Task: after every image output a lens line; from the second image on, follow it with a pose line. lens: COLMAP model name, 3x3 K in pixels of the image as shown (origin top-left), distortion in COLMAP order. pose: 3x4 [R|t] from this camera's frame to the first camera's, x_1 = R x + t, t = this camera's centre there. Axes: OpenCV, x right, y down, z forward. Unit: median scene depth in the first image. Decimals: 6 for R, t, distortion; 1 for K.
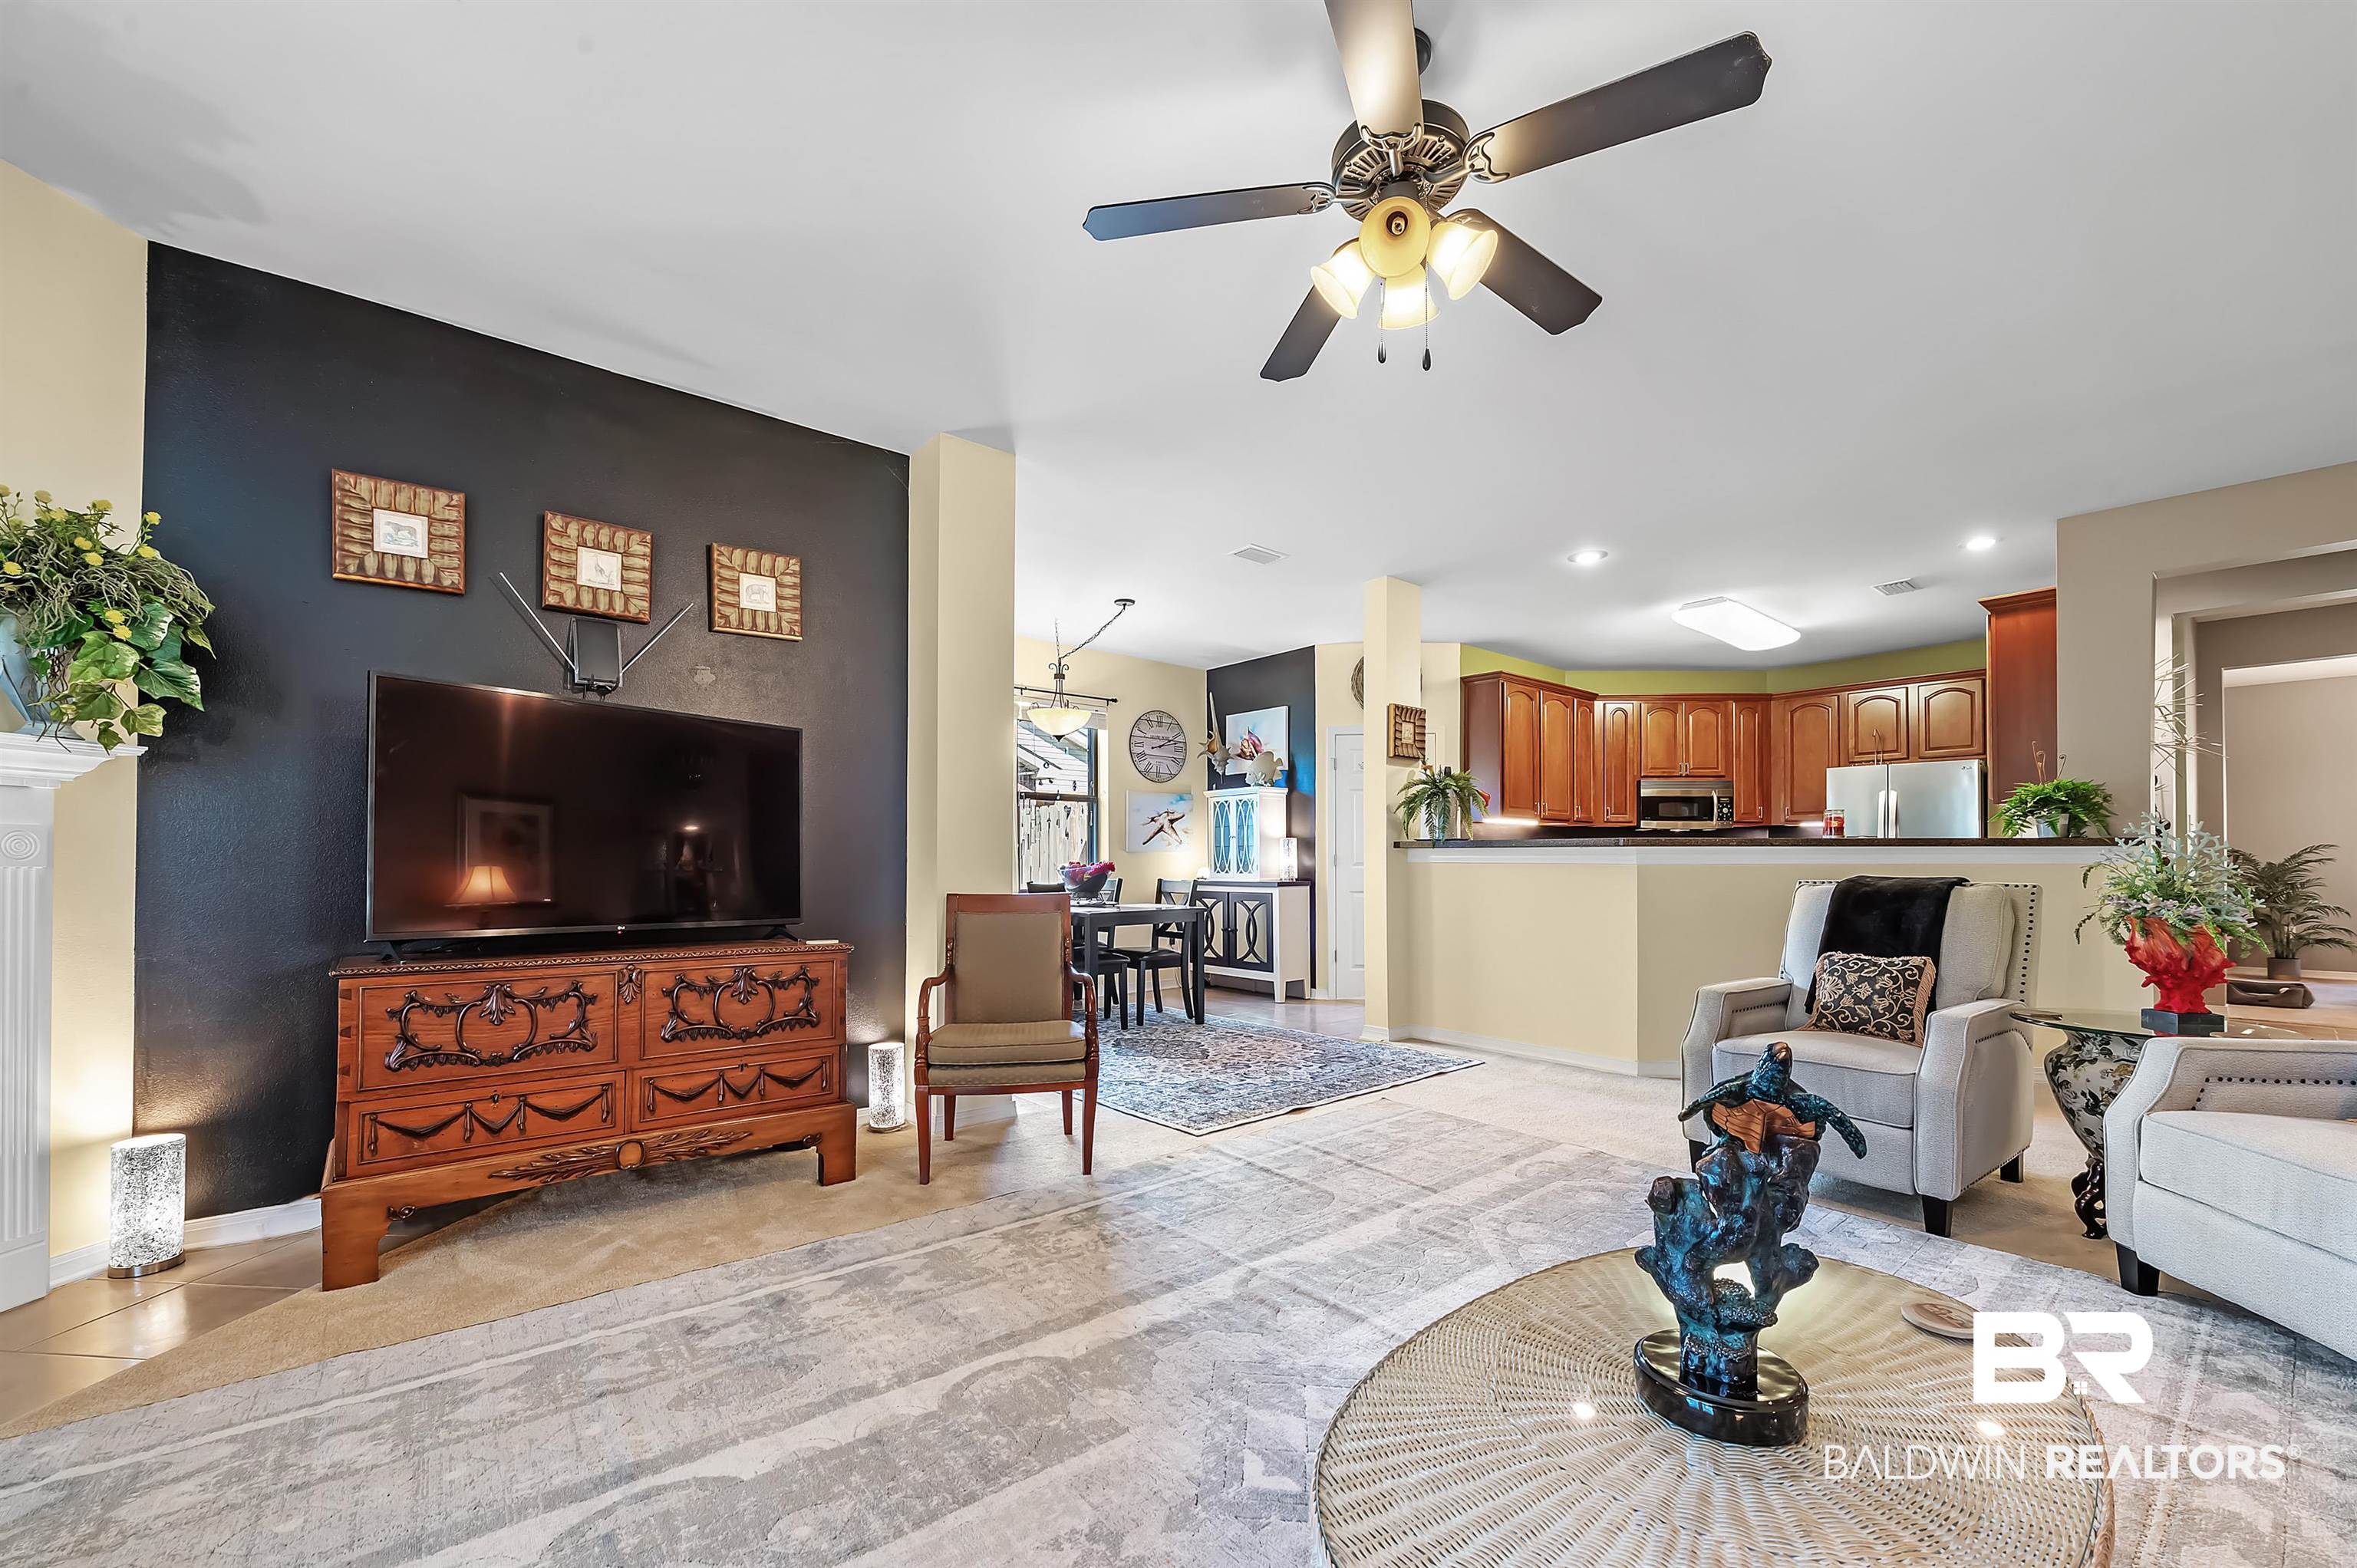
lens RADIAL K [[945.7, 0, 1192.2], [0, 945.7, 851.6], [0, 0, 1]] dist [-0.000987, -0.002891]
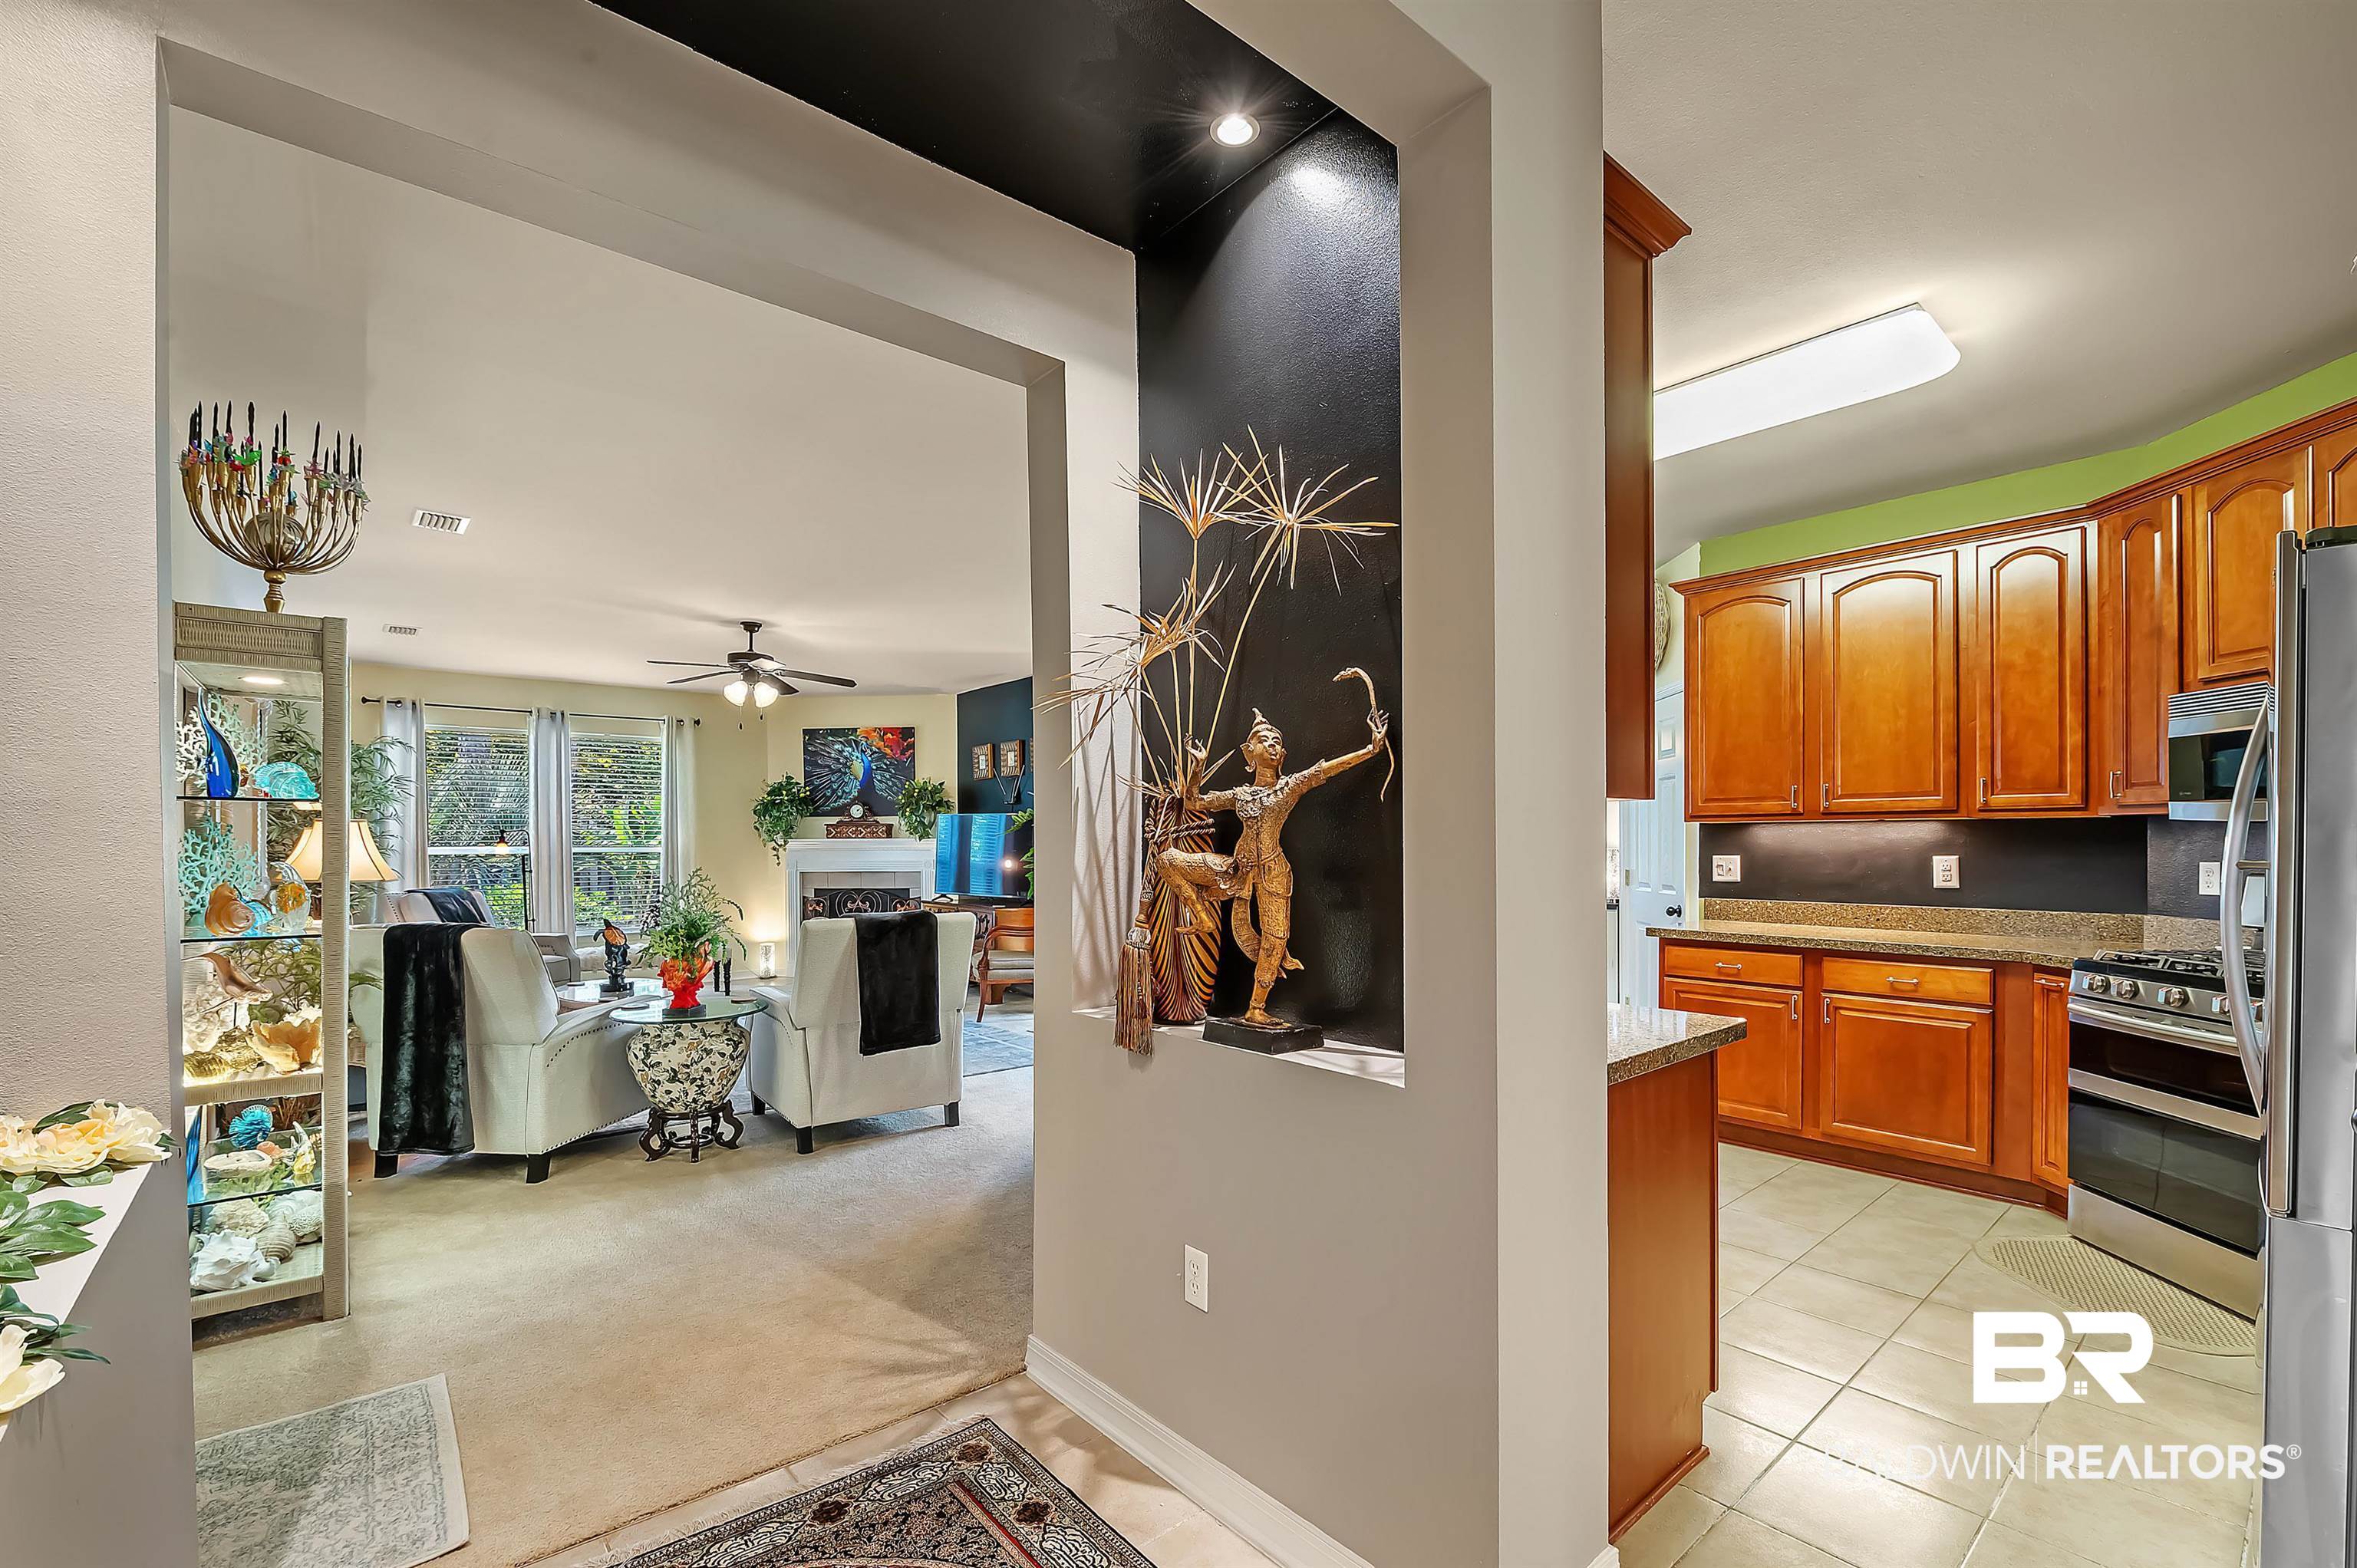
lens RADIAL K [[999.5, 0, 1193.8], [0, 999.5, 846.3], [0, 0, 1]] dist [-0.011140, -0.000011]
pose [[0.010190, 0.002928, -0.999944, 1.755812], [0.018335, 0.999827, 0.003115, -0.044826], [0.999780, -0.018366, 0.010135, 1.201996]]
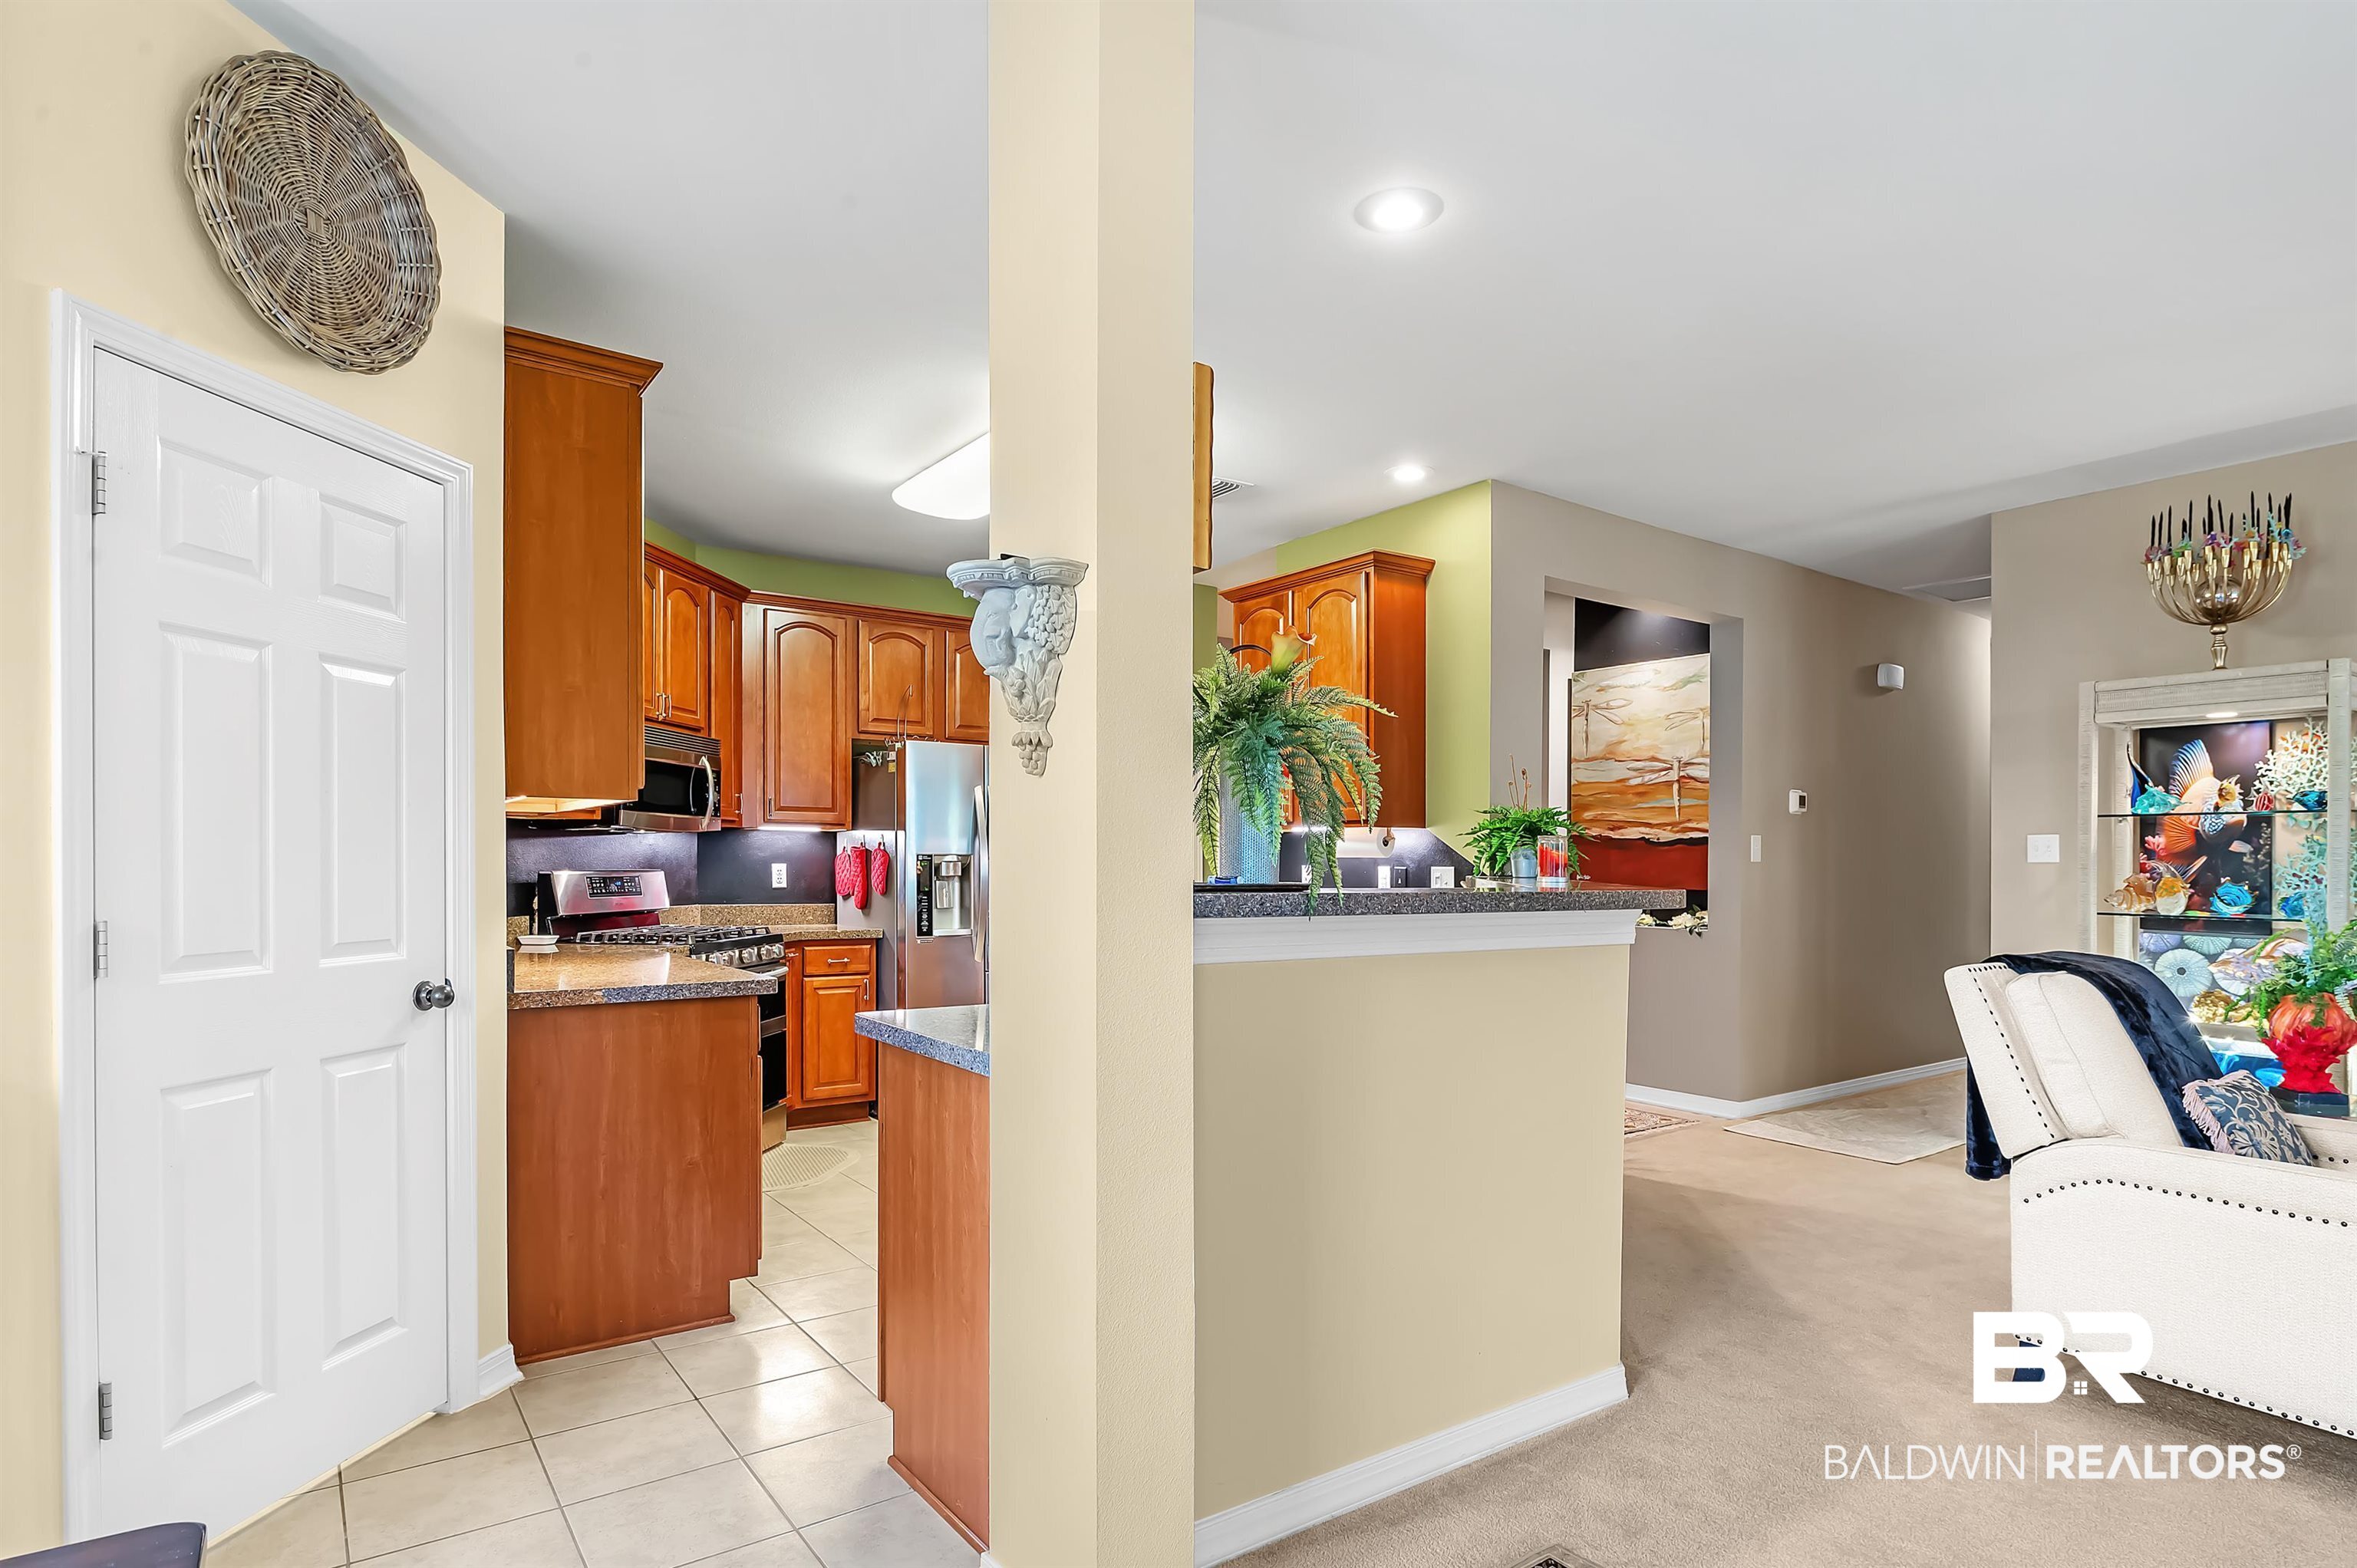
lens RADIAL K [[1246.9, 0, 1186.7], [0, 1246.9, 859.5], [0, 0, 1]] dist [-0.000316, 0.000807]
pose [[0.075507, -0.000045, 0.997145, -0.192346], [-0.018162, 0.999834, 0.001420, -0.029101], [-0.996980, -0.018218, 0.075494, 1.381843]]
